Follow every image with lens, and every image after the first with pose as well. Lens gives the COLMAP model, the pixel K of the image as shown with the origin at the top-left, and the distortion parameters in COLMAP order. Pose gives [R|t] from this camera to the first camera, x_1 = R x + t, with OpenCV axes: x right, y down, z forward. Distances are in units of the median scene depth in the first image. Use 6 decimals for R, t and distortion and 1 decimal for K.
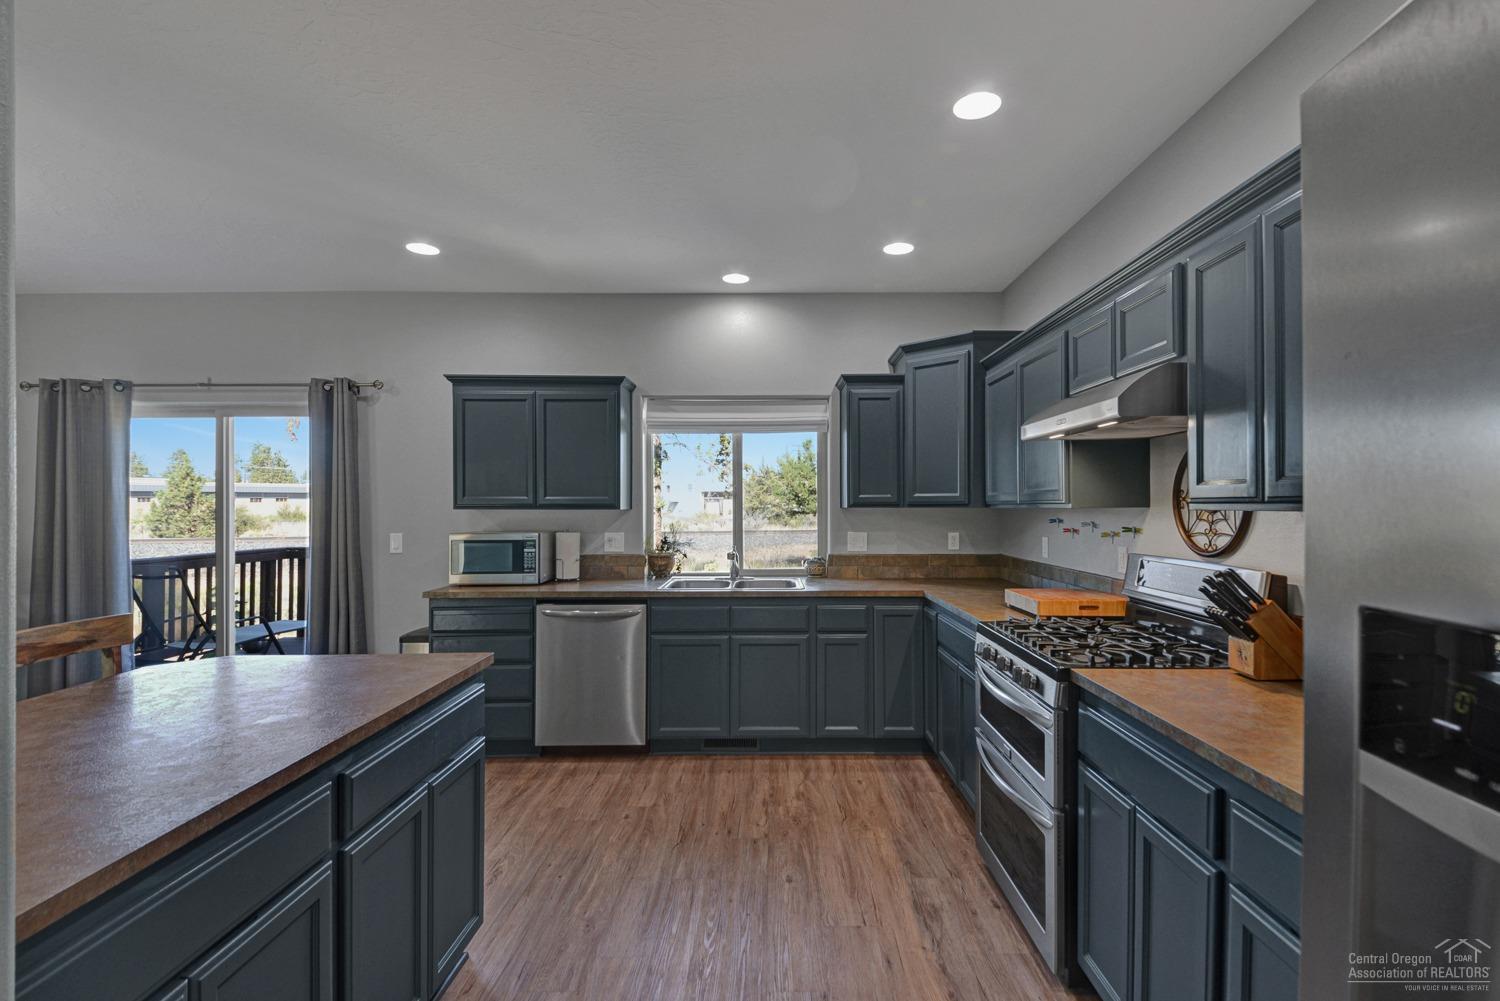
lens RADIAL K [[672.3, 0, 757.2], [0, 672.3, 507.7], [0, 0, 1]] dist [0.002208, -0.000850]
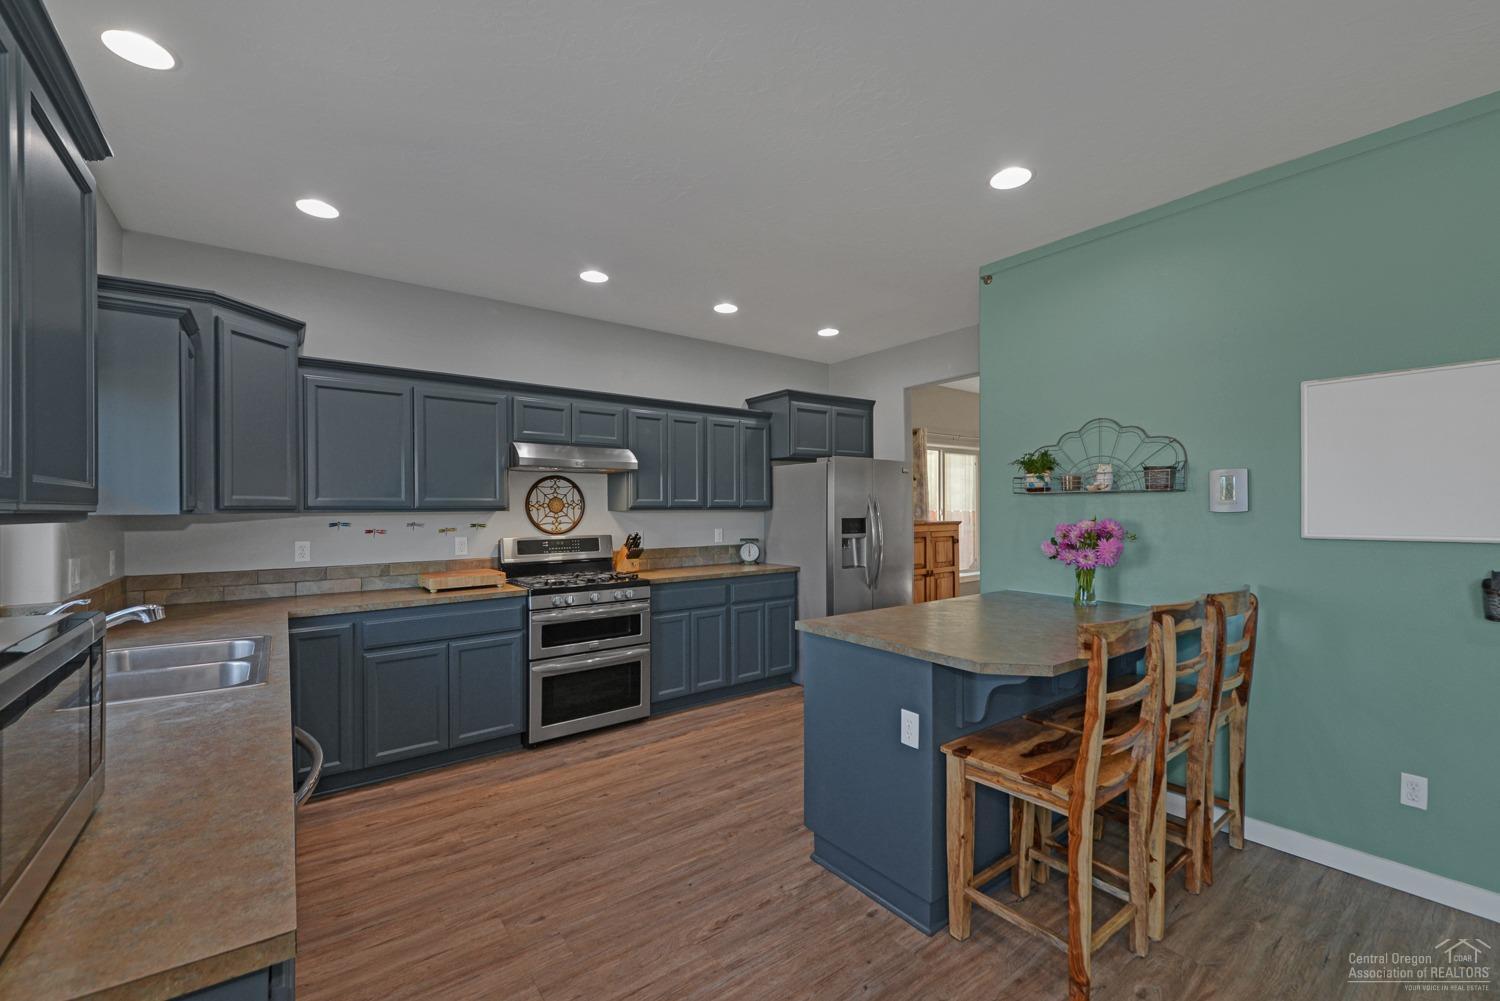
lens RADIAL K [[599.5, 0, 755.7], [0, 599.5, 511.5], [0, 0, 1]] dist [0.000663, -0.005647]
pose [[-0.599935, 0.006382, 0.800023, -0.975977], [0.009989, 0.999950, -0.000487, 0.007639], [-0.799986, 0.007699, -0.599969, 1.342807]]
